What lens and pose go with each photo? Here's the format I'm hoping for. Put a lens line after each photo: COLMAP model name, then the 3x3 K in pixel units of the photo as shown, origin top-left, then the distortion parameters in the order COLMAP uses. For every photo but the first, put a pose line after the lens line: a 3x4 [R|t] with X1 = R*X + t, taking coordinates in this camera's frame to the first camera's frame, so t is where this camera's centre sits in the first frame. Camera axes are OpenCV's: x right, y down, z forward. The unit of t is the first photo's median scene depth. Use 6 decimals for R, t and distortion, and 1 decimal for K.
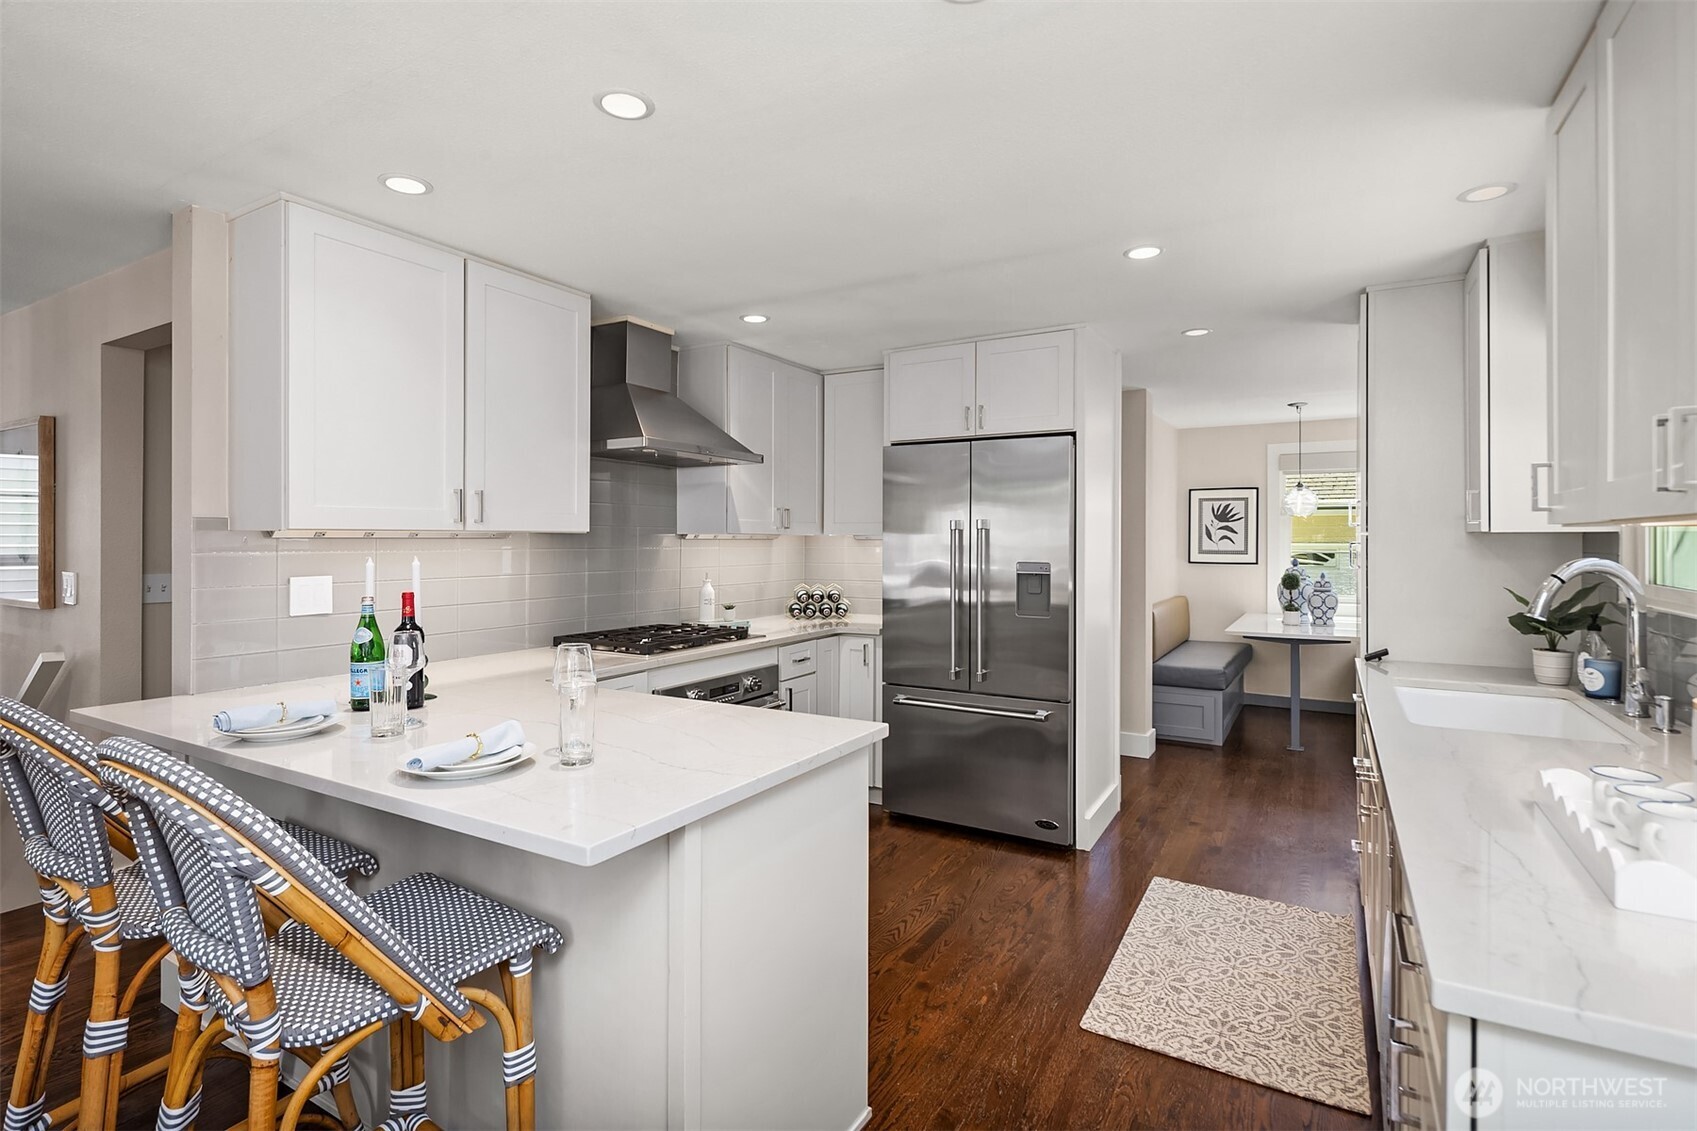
lens RADIAL K [[824.0, 0, 837.2], [0, 824.0, 549.2], [0, 0, 1]] dist [0.005941, -0.004041]
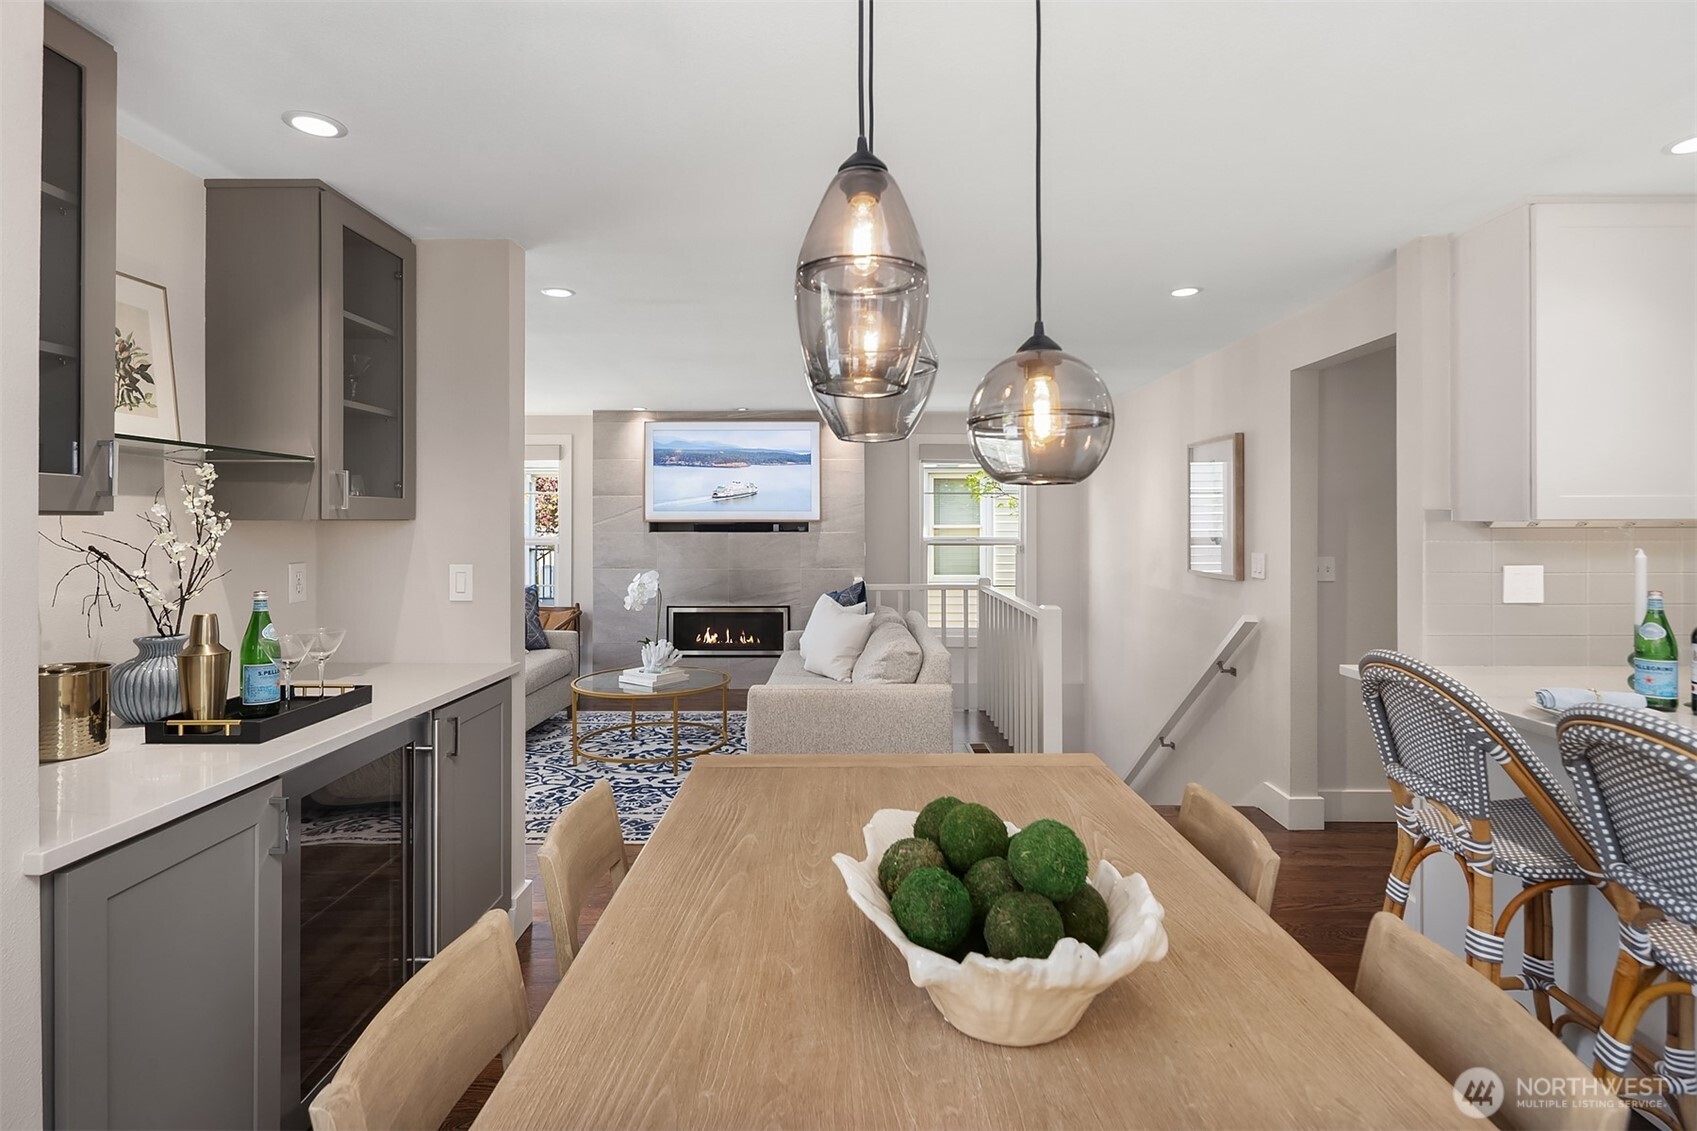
lens RADIAL K [[824.0, 0, 854.5], [0, 824.0, 522.0], [0, 0, 1]] dist [0.005941, -0.004041]
pose [[0.507814, -0.002996, -0.861462, -0.312386], [-0.007854, 0.999936, -0.008107, -0.010461], [0.861431, 0.010883, 0.507758, -0.405662]]
